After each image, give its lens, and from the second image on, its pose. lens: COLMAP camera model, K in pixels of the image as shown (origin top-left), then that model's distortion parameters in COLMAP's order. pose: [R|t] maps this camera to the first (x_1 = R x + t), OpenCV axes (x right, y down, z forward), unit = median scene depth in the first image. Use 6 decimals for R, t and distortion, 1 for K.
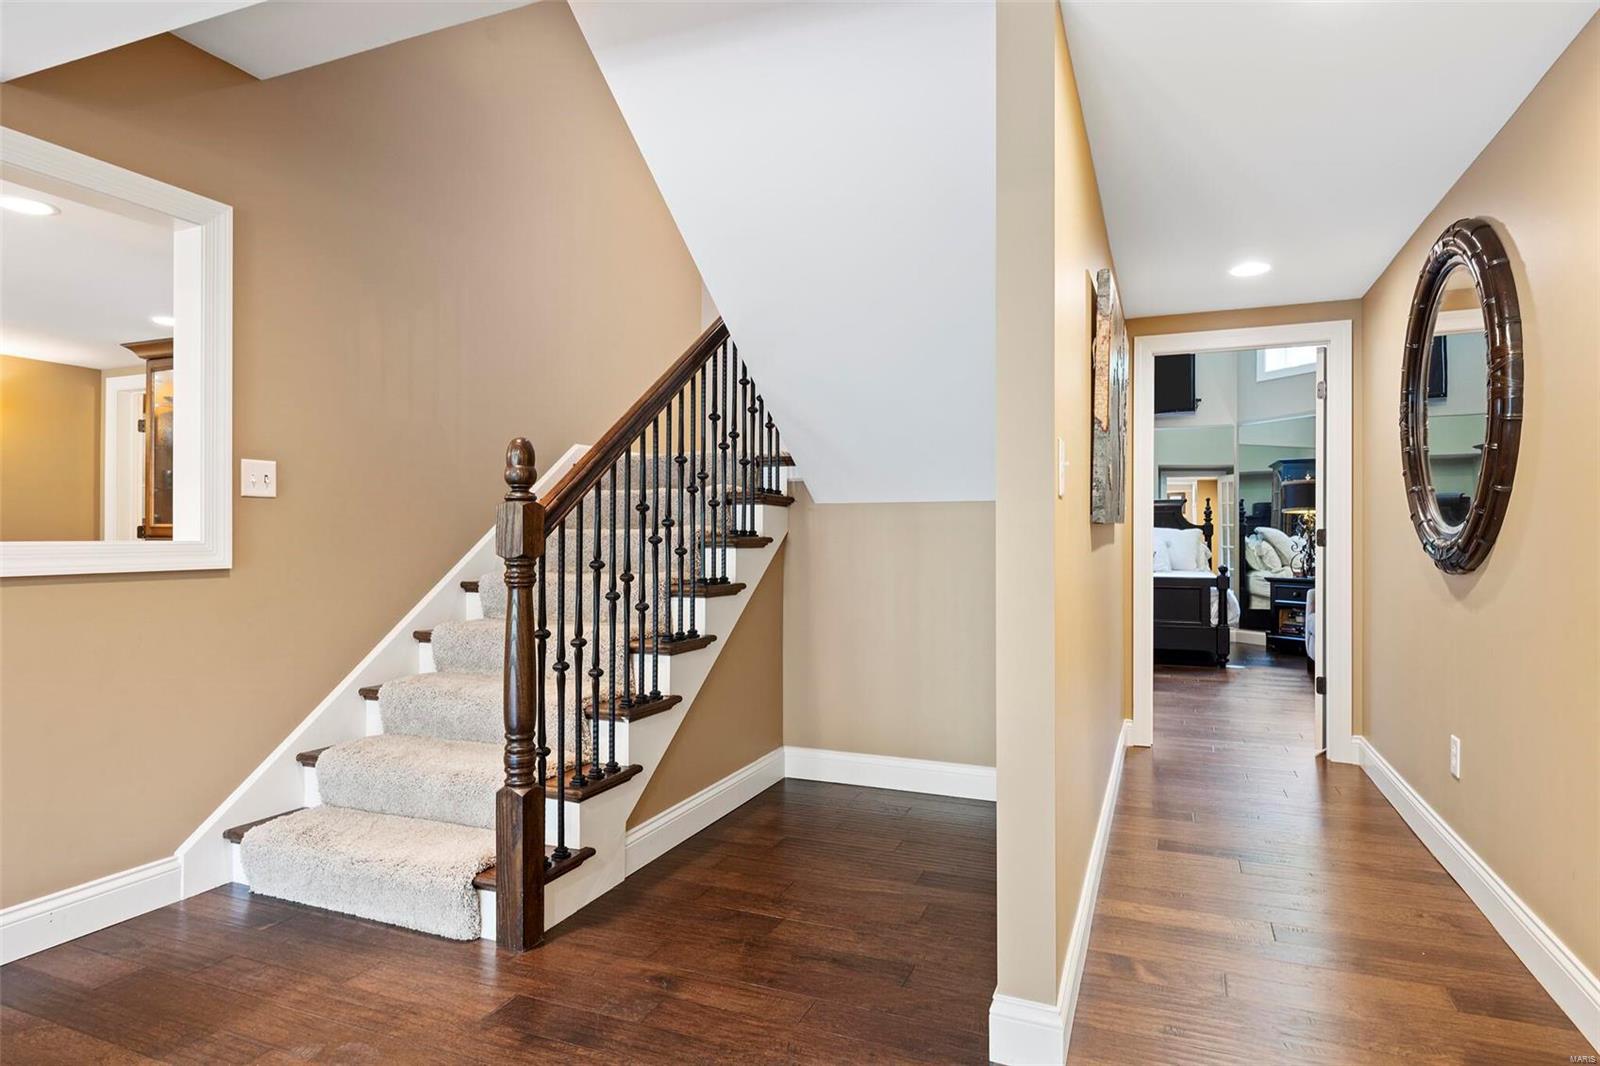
lens RADIAL K [[896.7, 0, 800.3], [0, 896.7, 536.5], [0, 0, 1]] dist [-0.008035, -0.000183]
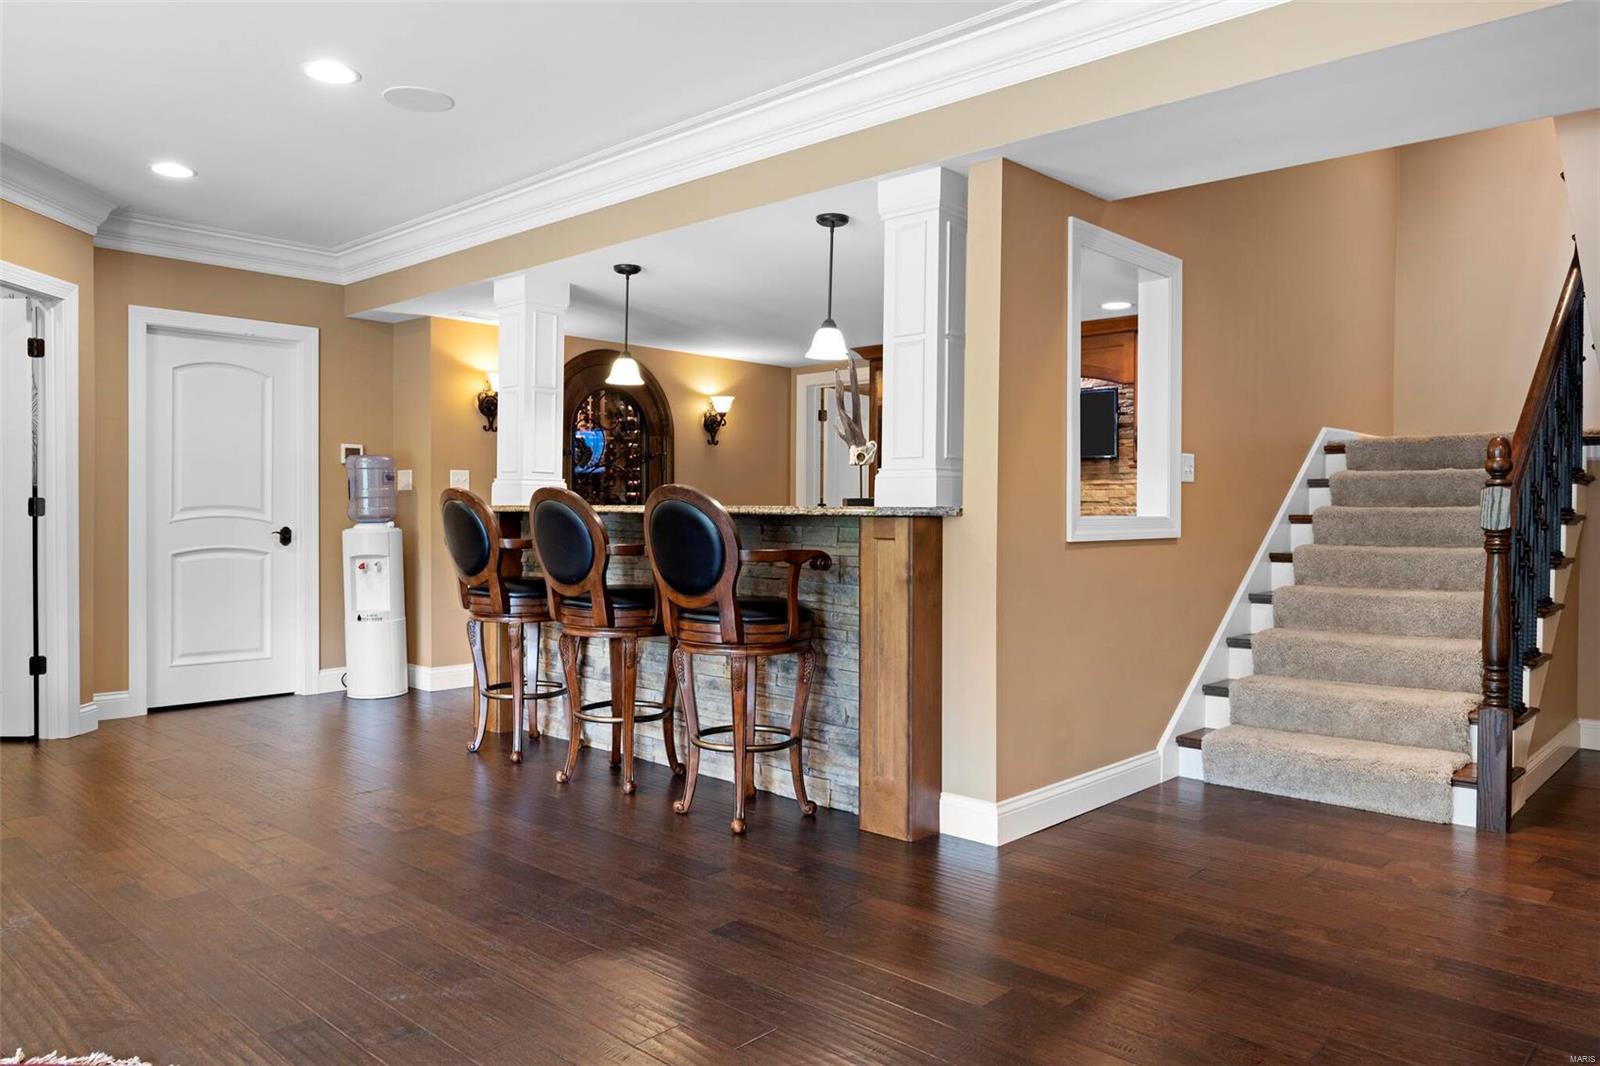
lens RADIAL K [[1111.3, 0, 801.9], [0, 1111.3, 533.7], [0, 0, 1]] dist [0.004377, 0.002666]
pose [[0.939796, 0.006638, -0.341672, -0.665556], [-0.000678, 0.999846, 0.017559, 0.001605], [0.341736, -0.016270, 0.939655, -0.796155]]
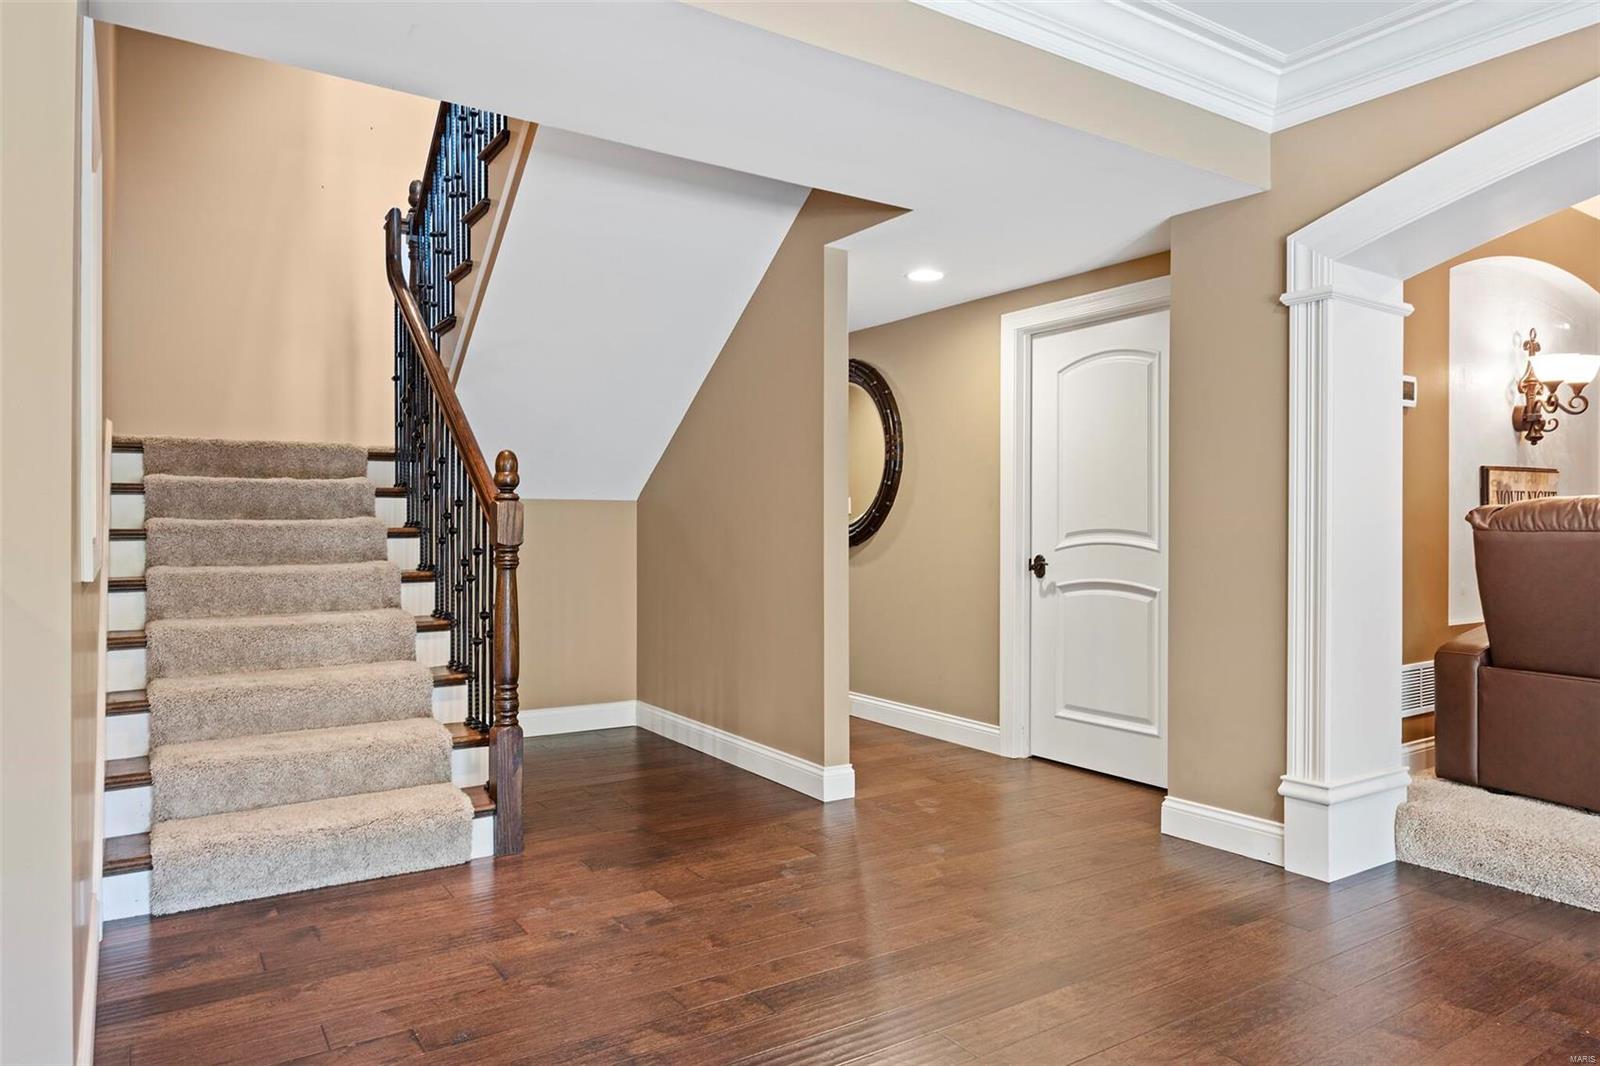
lens RADIAL K [[1034.3, 0, 804.6], [0, 1034.3, 527.9], [0, 0, 1]] dist [-0.000755, -0.006226]
pose [[0.556157, -0.003705, 0.831069, -1.214398], [-0.000007, 0.999990, 0.004463, -0.006464], [-0.831077, -0.002488, 0.556151, -0.149083]]
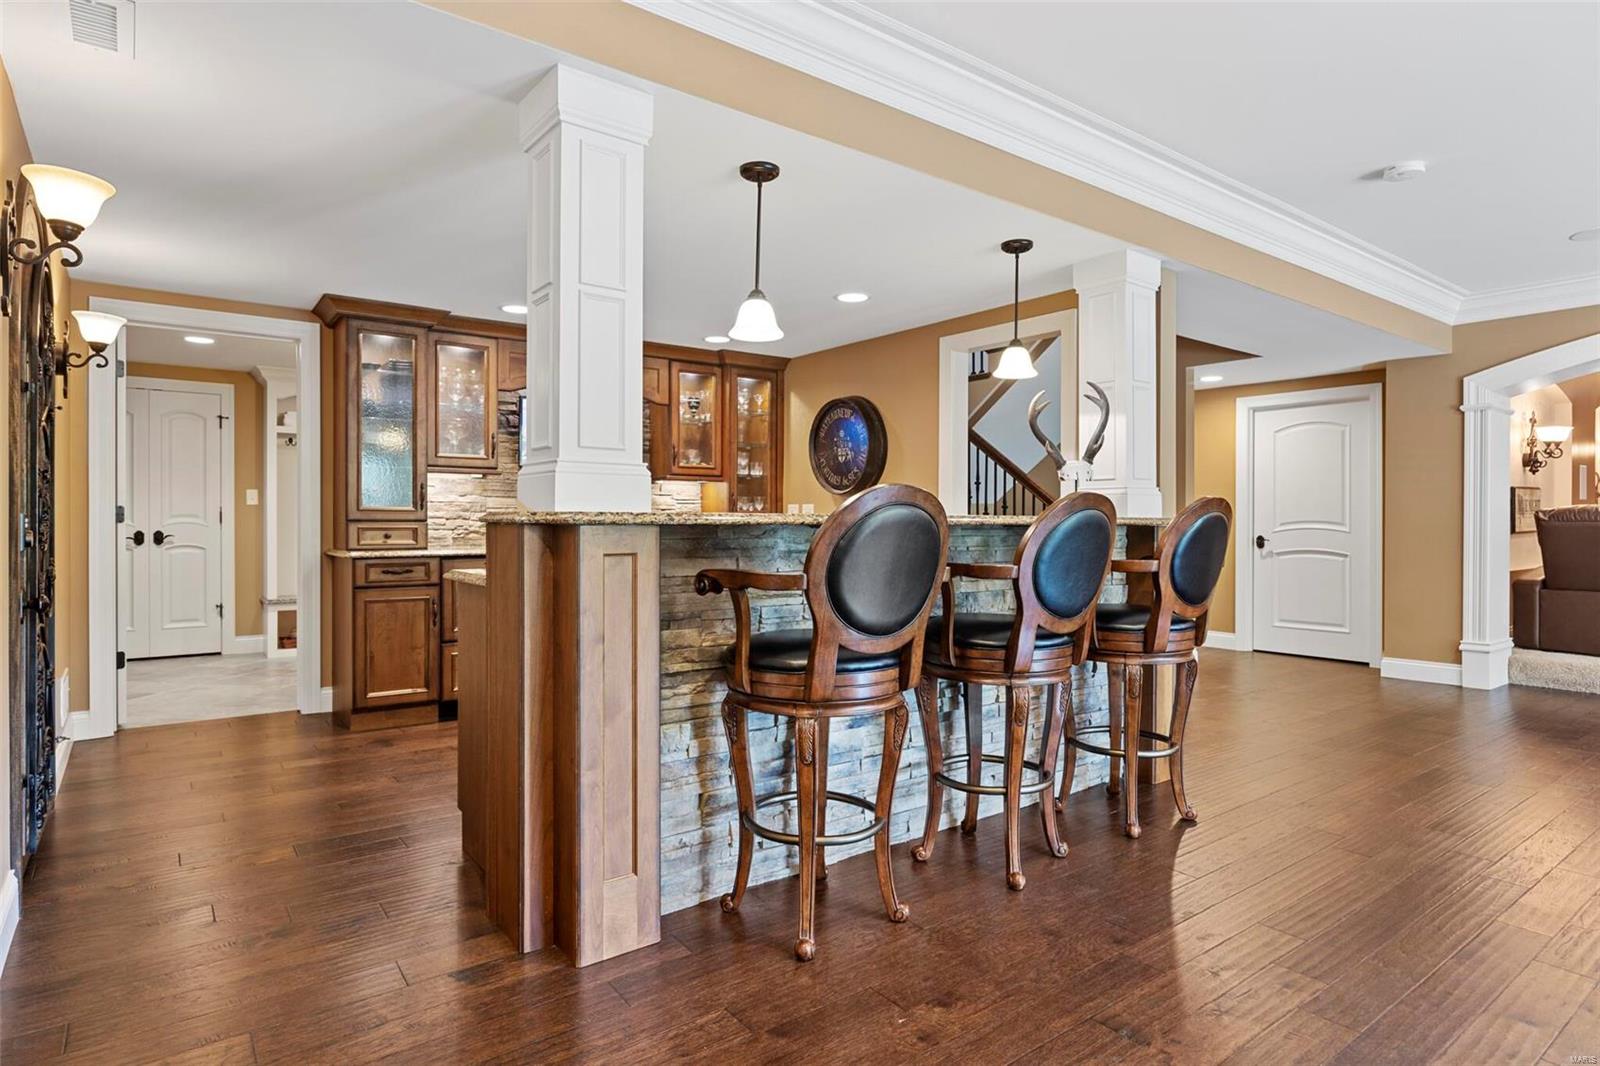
lens RADIAL K [[863.1, 0, 794.1], [0, 863.1, 521.2], [0, 0, 1]] dist [-0.018587, 0.000417]
pose [[0.511512, -0.005111, 0.859261, -3.597703], [0.002438, 0.999987, 0.004497, -0.014899], [-0.859273, -0.000206, 0.511518, 0.868298]]
